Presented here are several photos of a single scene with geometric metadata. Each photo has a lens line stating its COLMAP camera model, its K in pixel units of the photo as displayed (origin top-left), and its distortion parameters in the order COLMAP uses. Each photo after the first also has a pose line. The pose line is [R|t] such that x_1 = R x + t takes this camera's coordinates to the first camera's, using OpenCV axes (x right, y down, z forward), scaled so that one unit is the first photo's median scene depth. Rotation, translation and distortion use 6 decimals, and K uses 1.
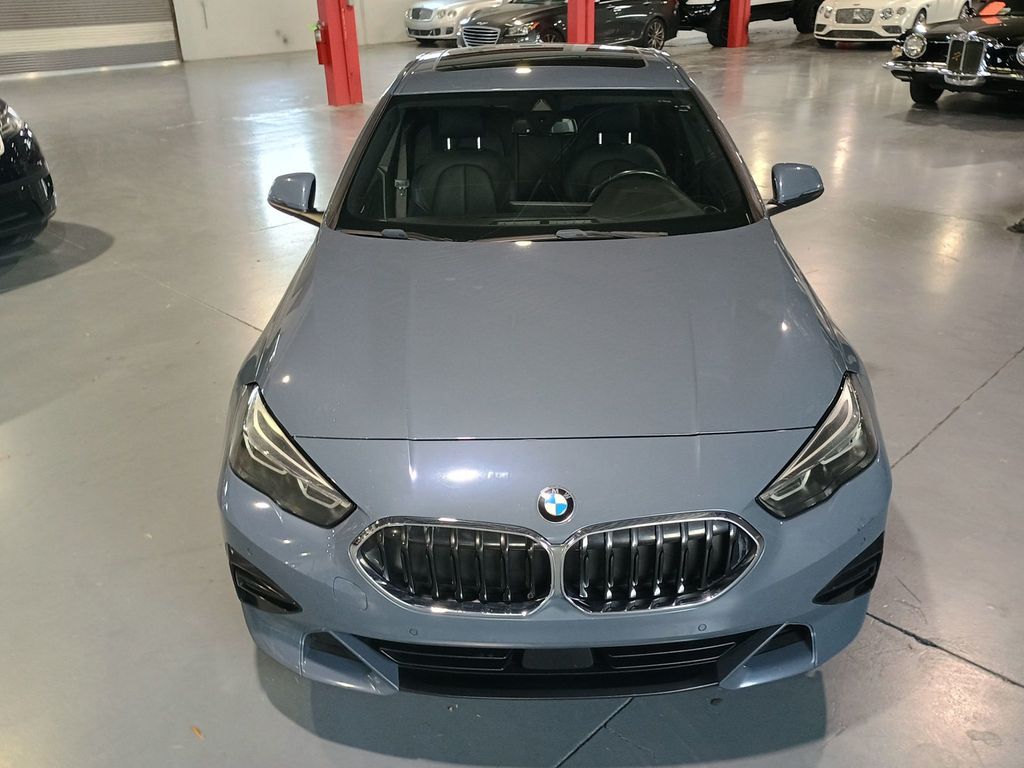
lens RADIAL K [[884.0, 0, 537.8], [0, 884.0, 397.8], [0, 0, 1]] dist [0.056795, -0.079822]
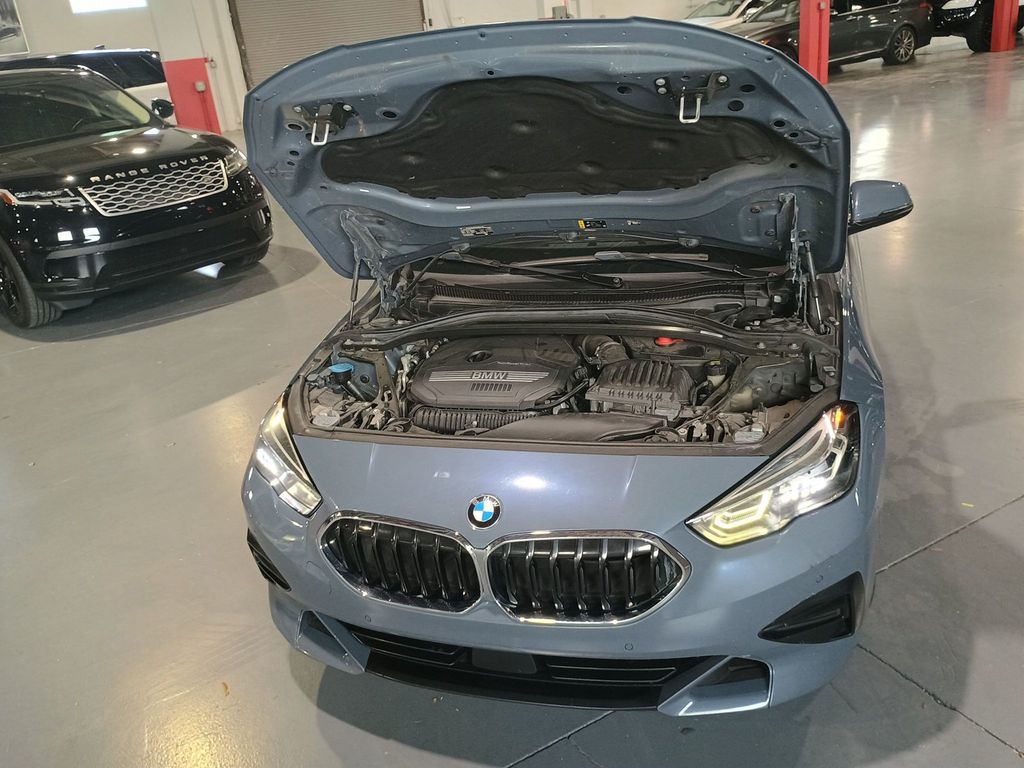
lens RADIAL K [[884.0, 0, 527.1], [0, 884.0, 401.4], [0, 0, 1]] dist [0.056795, -0.079822]
pose [[0.957960, 0.045589, -0.283255, 0.290131], [-0.051393, 0.998593, -0.013090, 0.000379], [0.282260, 0.027097, 0.958955, -0.002036]]
